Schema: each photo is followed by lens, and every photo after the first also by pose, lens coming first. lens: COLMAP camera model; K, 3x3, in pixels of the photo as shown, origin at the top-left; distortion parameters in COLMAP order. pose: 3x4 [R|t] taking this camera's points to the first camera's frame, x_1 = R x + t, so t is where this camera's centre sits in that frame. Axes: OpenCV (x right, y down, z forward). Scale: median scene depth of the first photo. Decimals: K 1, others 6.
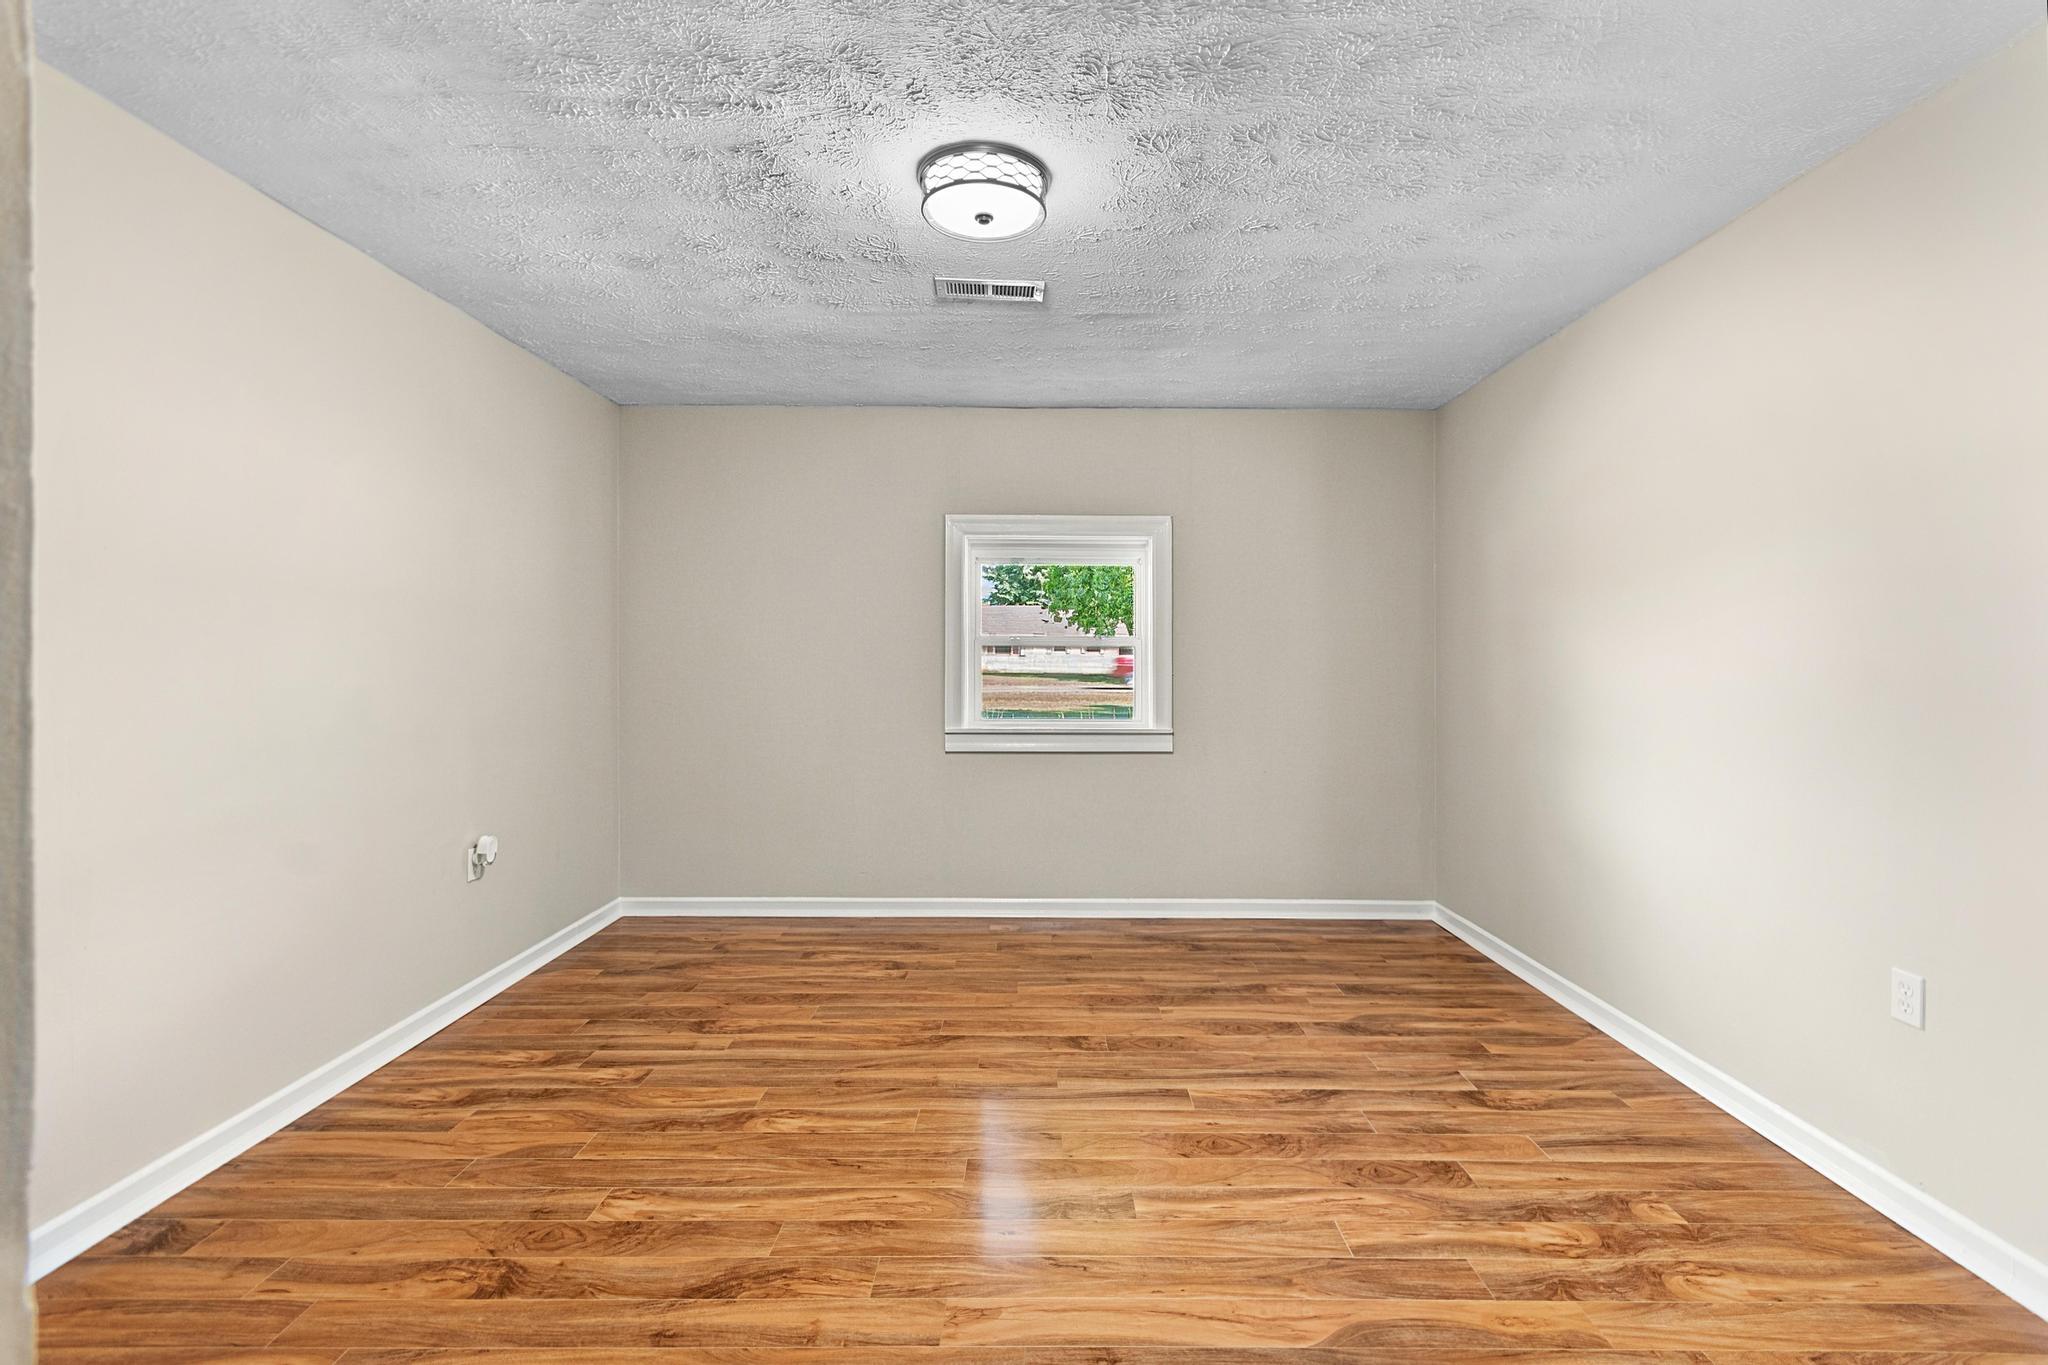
lens RADIAL K [[912.0, 0, 1033.0], [0, 912.0, 643.5], [0, 0, 1]] dist [0.005783, -0.000313]
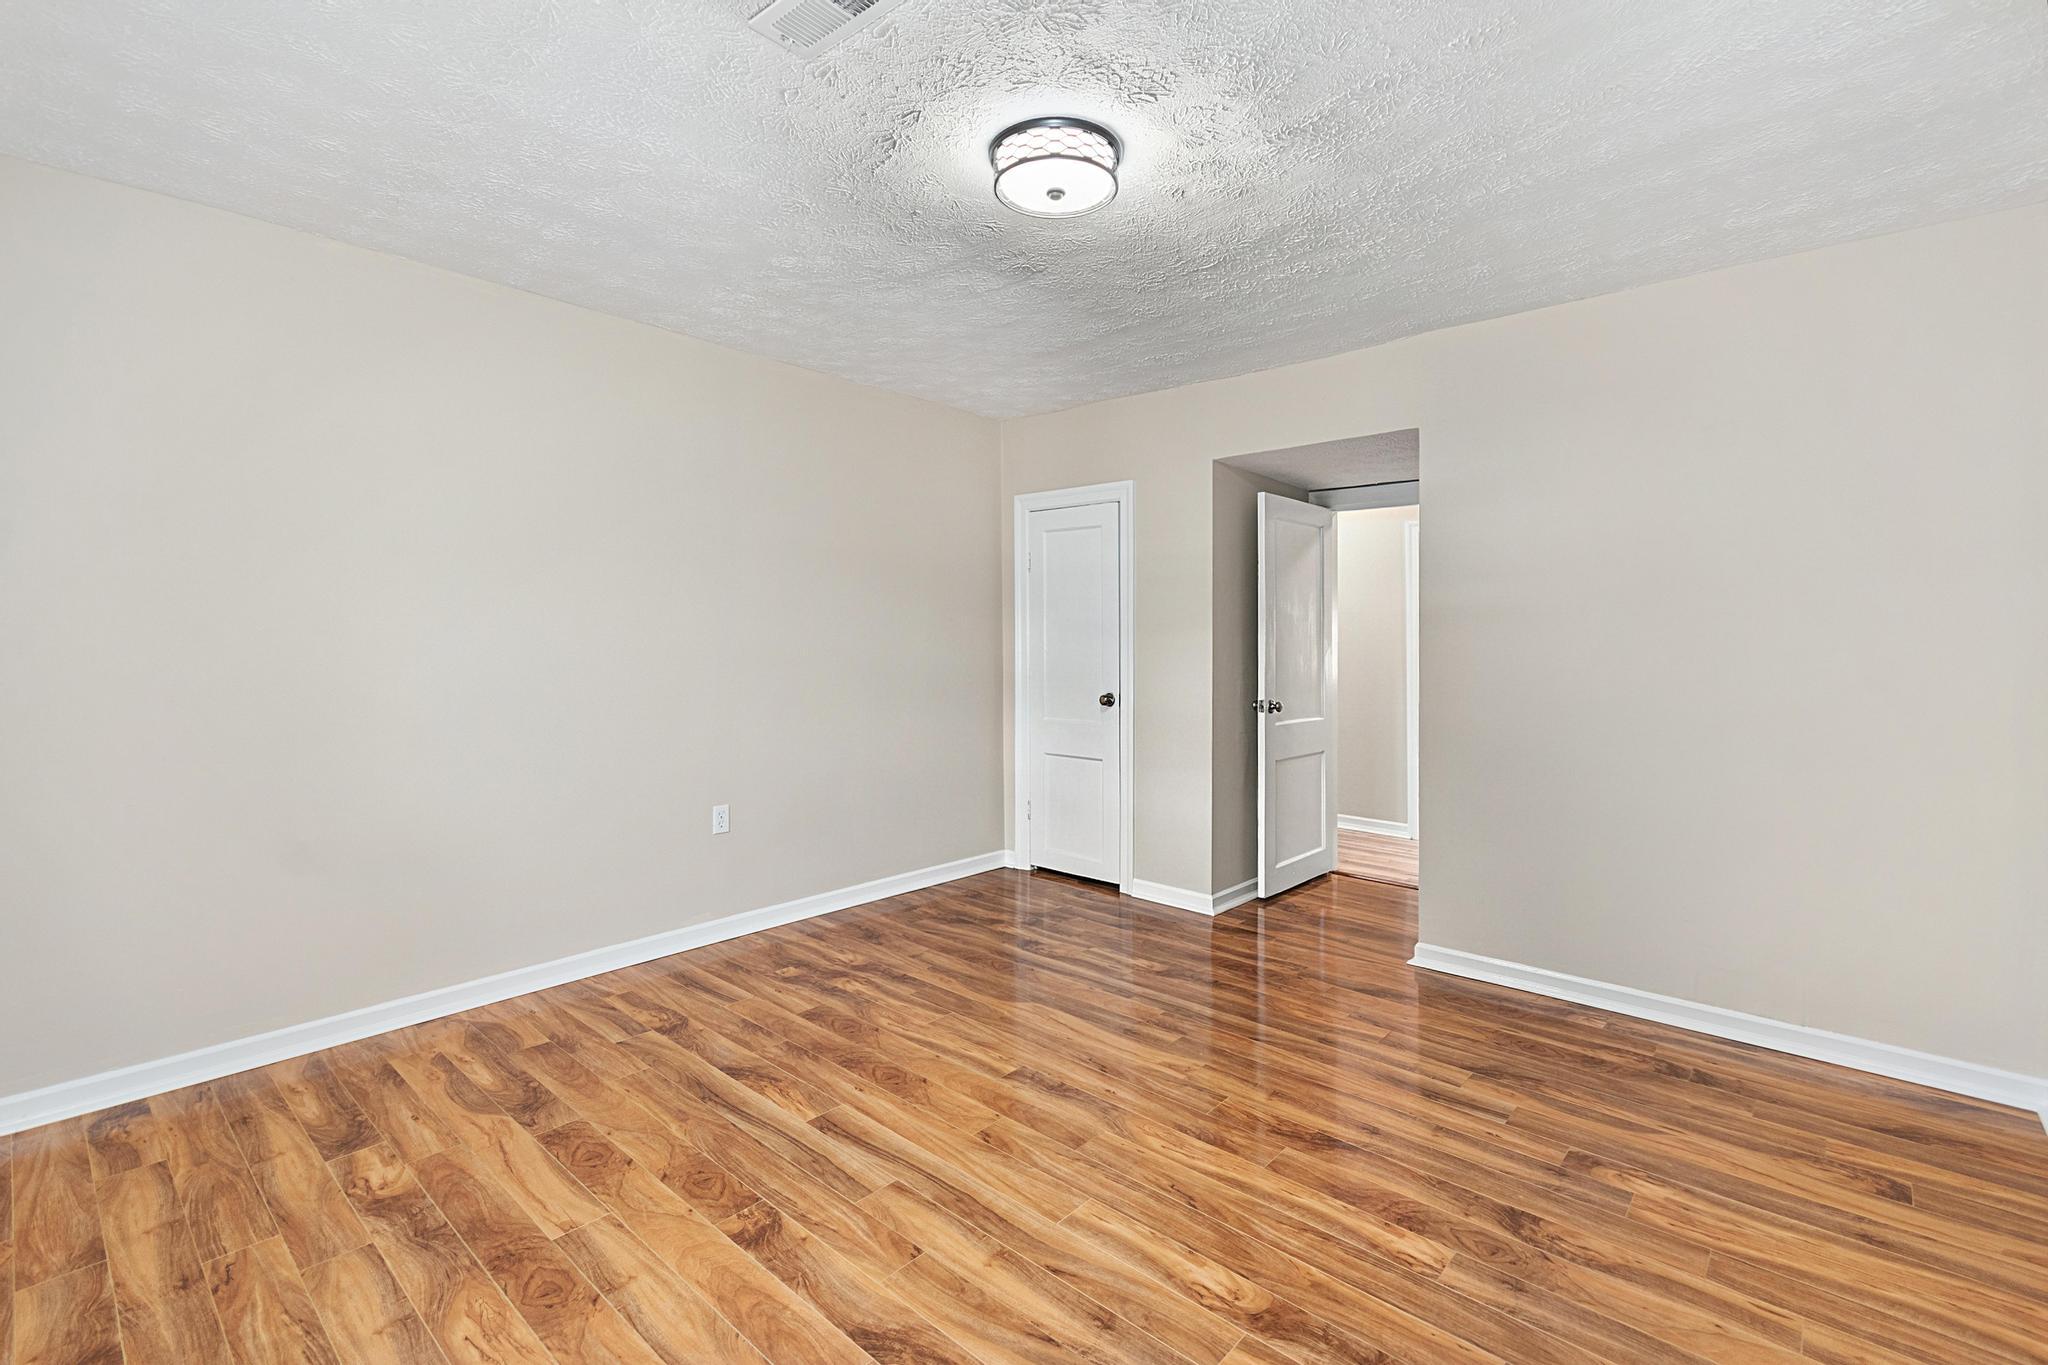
lens RADIAL K [[912.0, 0, 1033.0], [0, 912.0, 643.5], [0, 0, 1]] dist [0.005783, -0.000313]
pose [[-0.751053, -0.010291, 0.660161, -0.704610], [-0.020404, 0.999763, -0.007628, 0.016382], [-0.659926, -0.019199, -0.751085, 1.822475]]
